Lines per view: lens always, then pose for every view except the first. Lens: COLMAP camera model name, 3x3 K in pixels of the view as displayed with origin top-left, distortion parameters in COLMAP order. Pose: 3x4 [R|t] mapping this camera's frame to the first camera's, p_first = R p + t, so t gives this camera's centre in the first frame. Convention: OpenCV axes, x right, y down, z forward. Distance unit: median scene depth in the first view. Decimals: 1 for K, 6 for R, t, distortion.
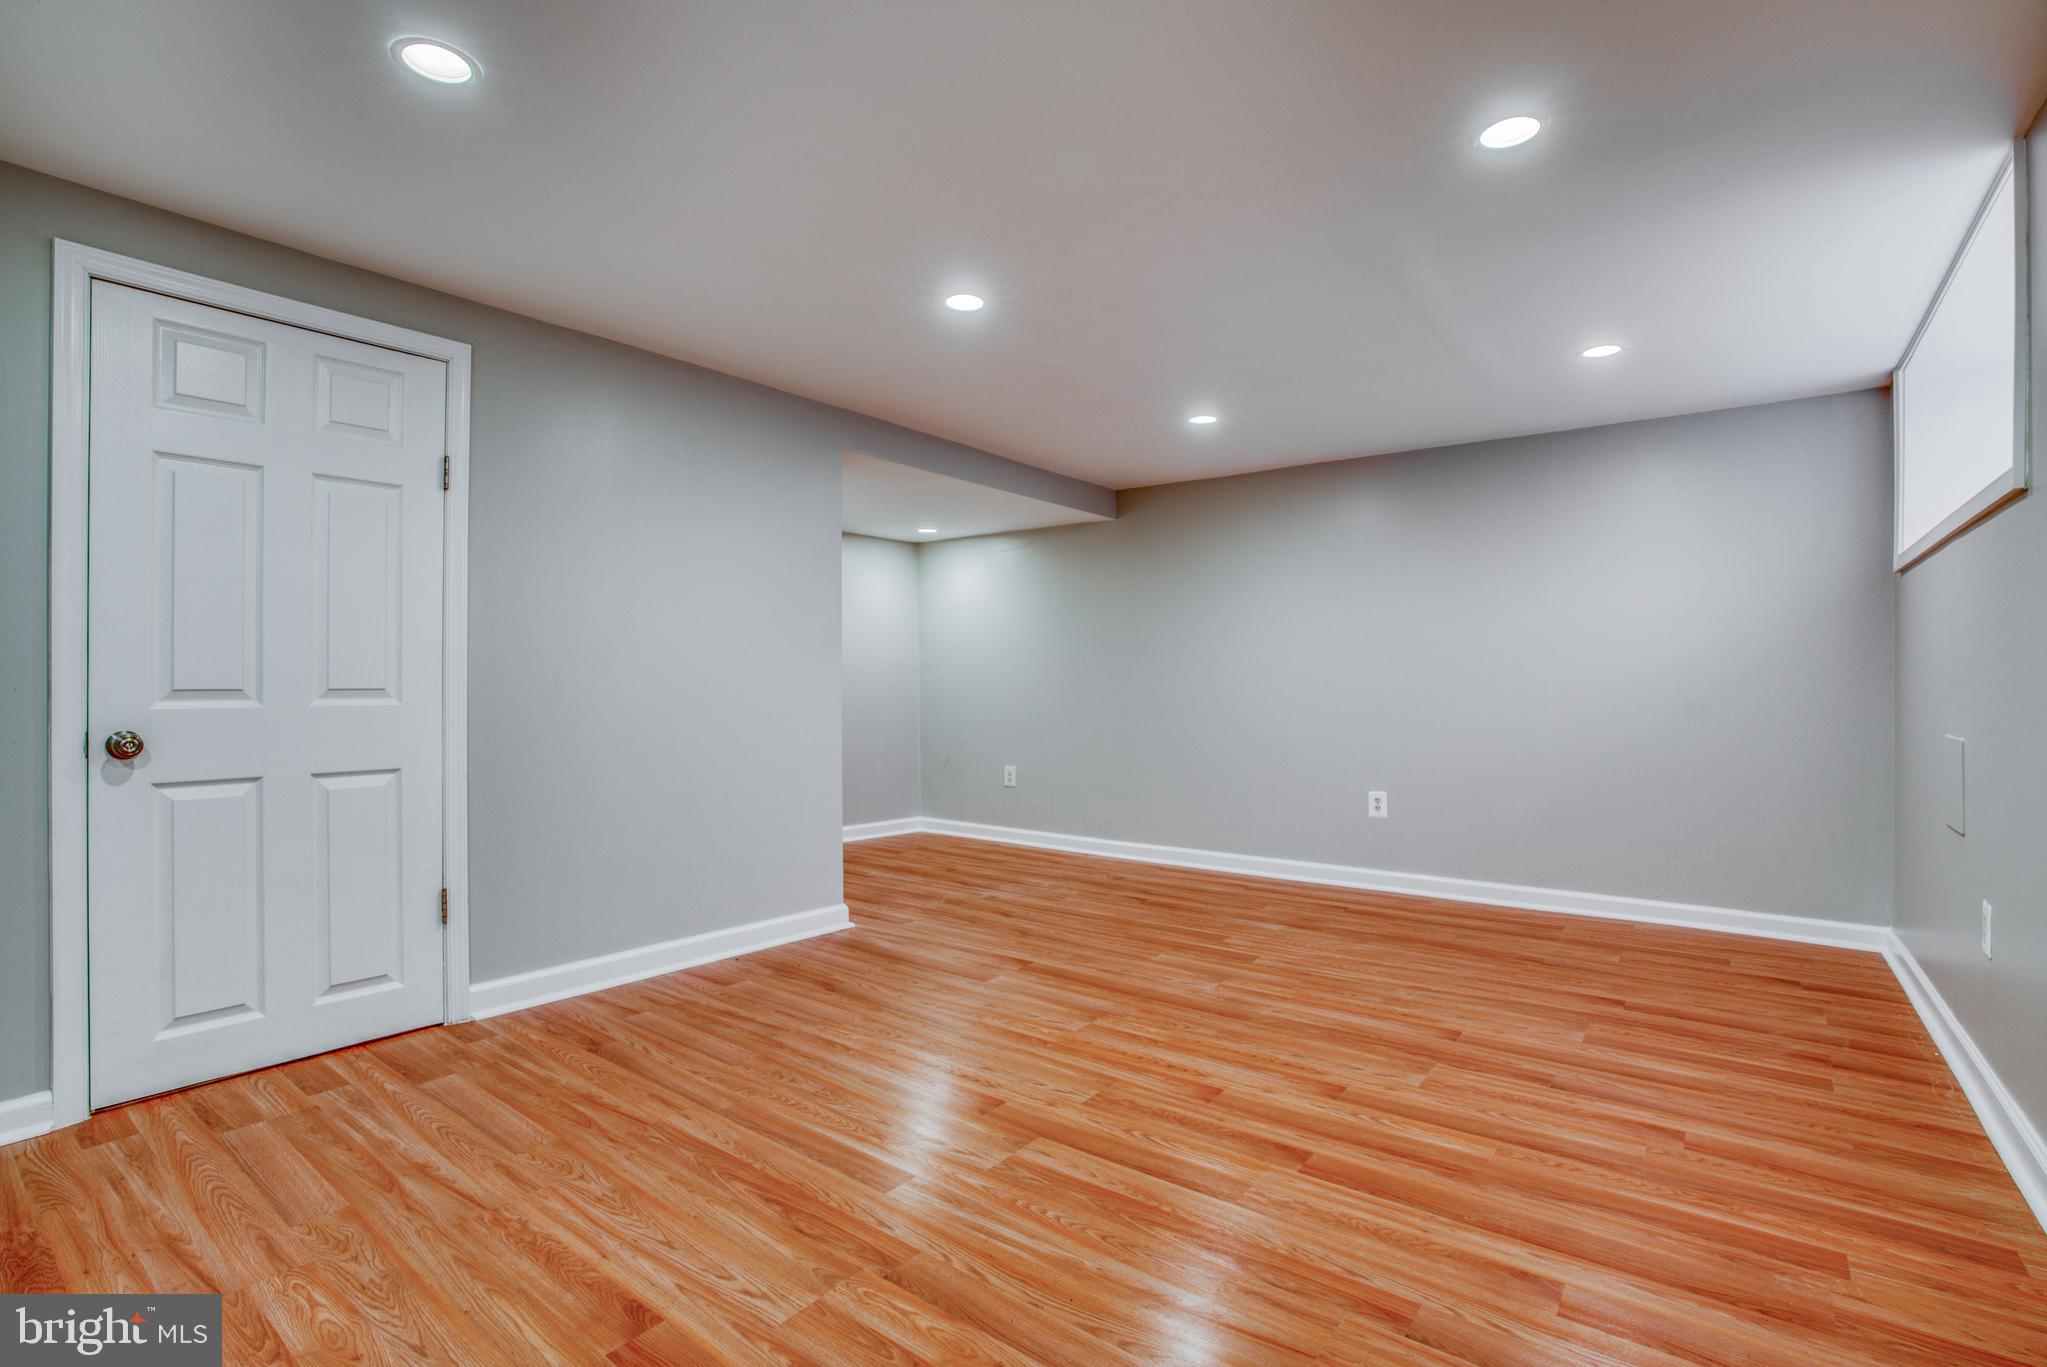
lens RADIAL K [[949.1, 0, 1000.7], [0, 949.1, 673.6], [0, 0, 1]] dist [-0.075516, 0.028081]
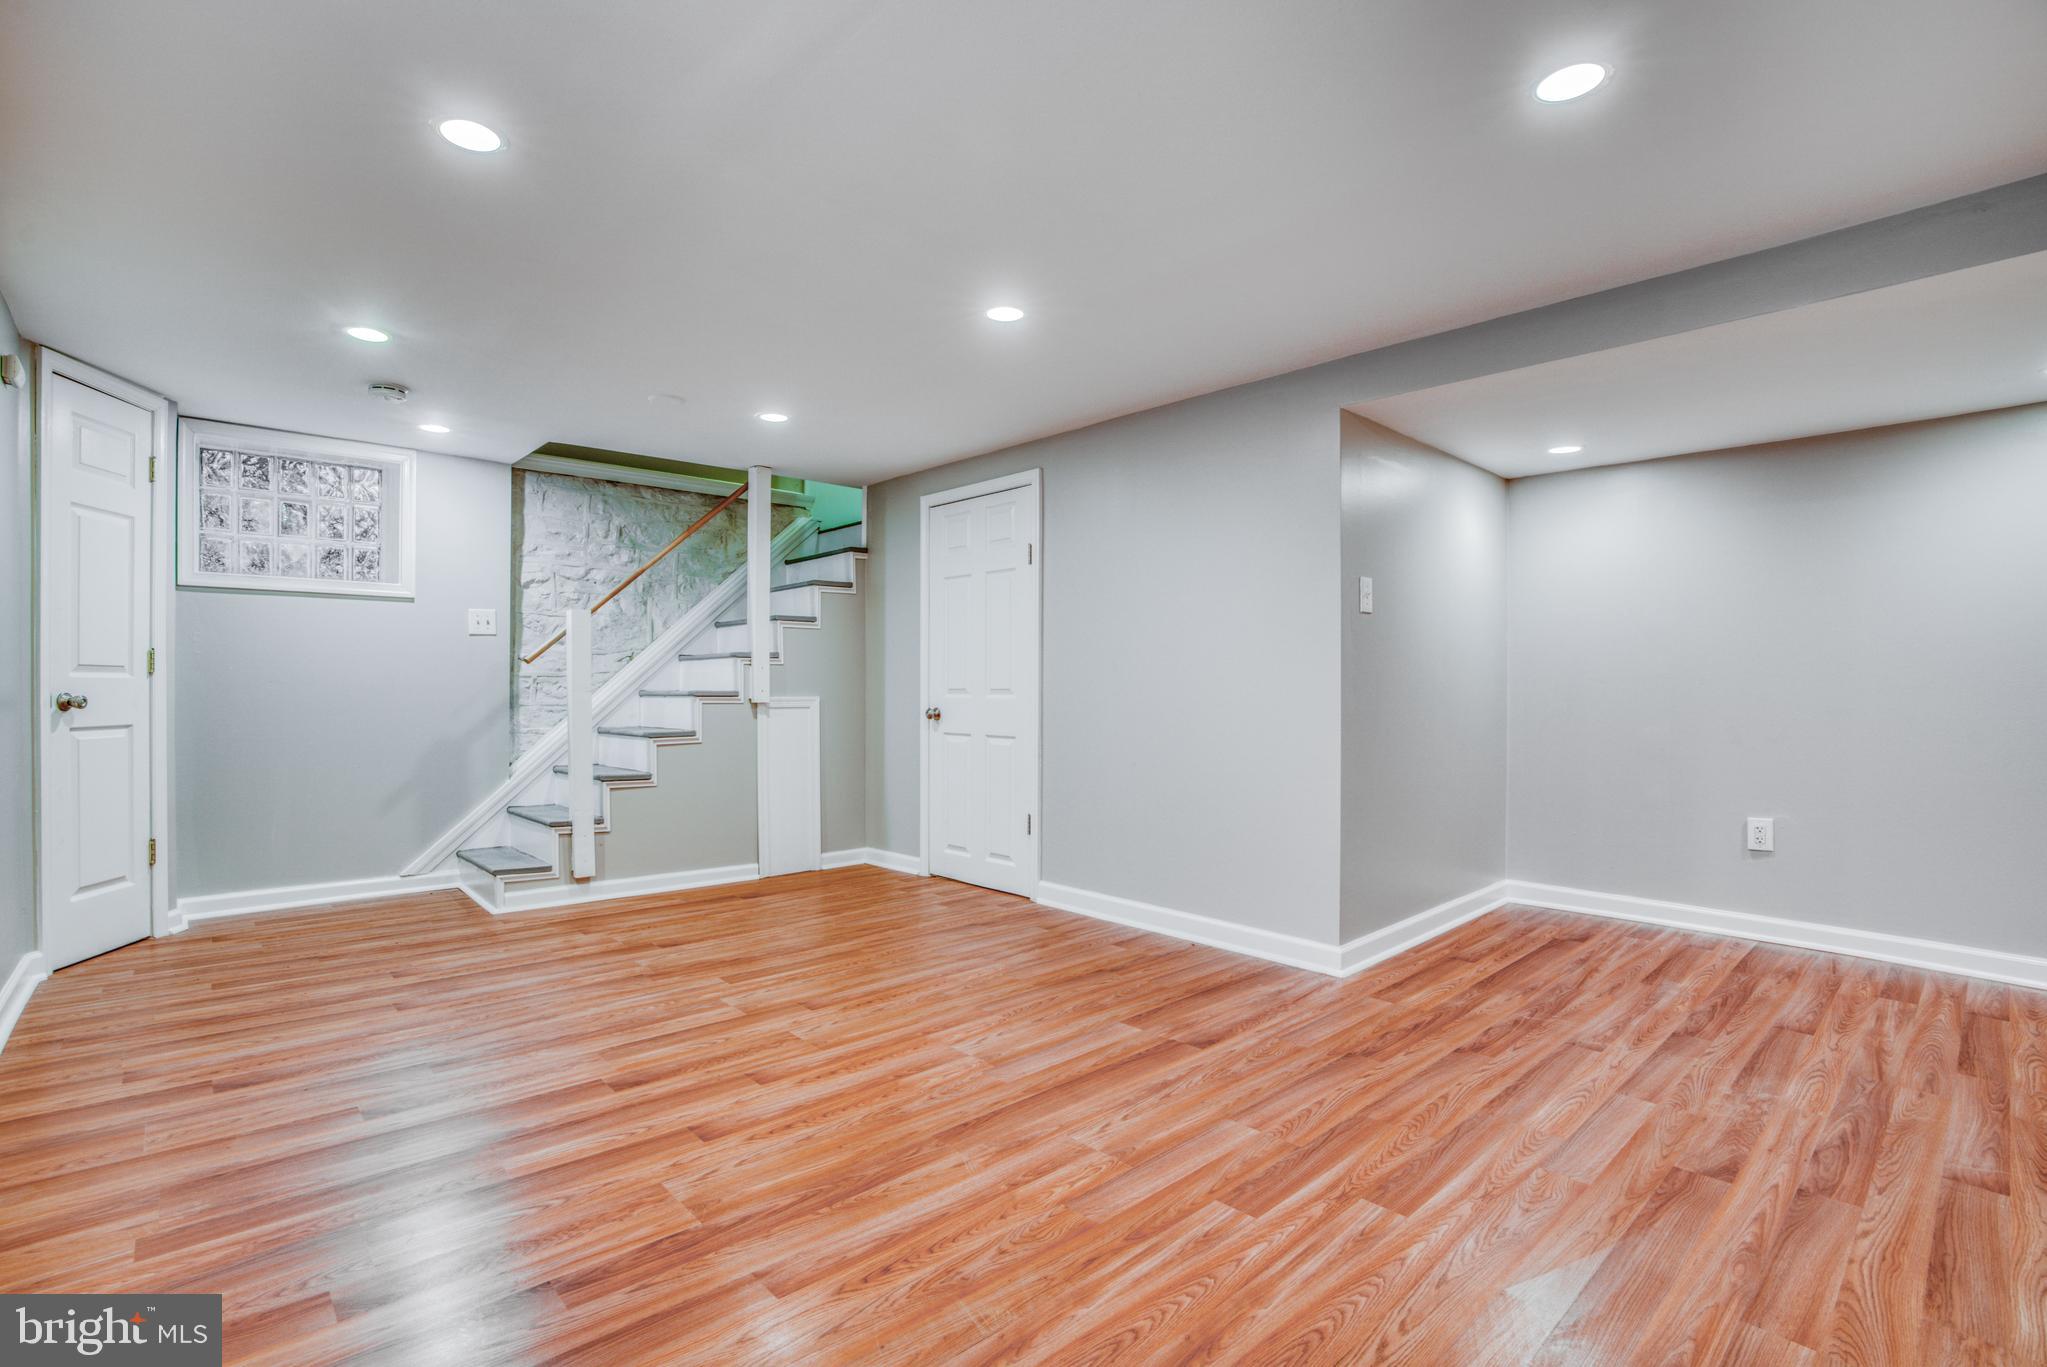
lens RADIAL K [[949.1, 0, 1000.7], [0, 949.1, 673.6], [0, 0, 1]] dist [-0.075516, 0.028081]
pose [[-0.161311, -0.017092, -0.986756, 1.003130], [0.007403, 0.999801, -0.018528, 0.019704], [0.986876, -0.010294, -0.161152, 1.191084]]
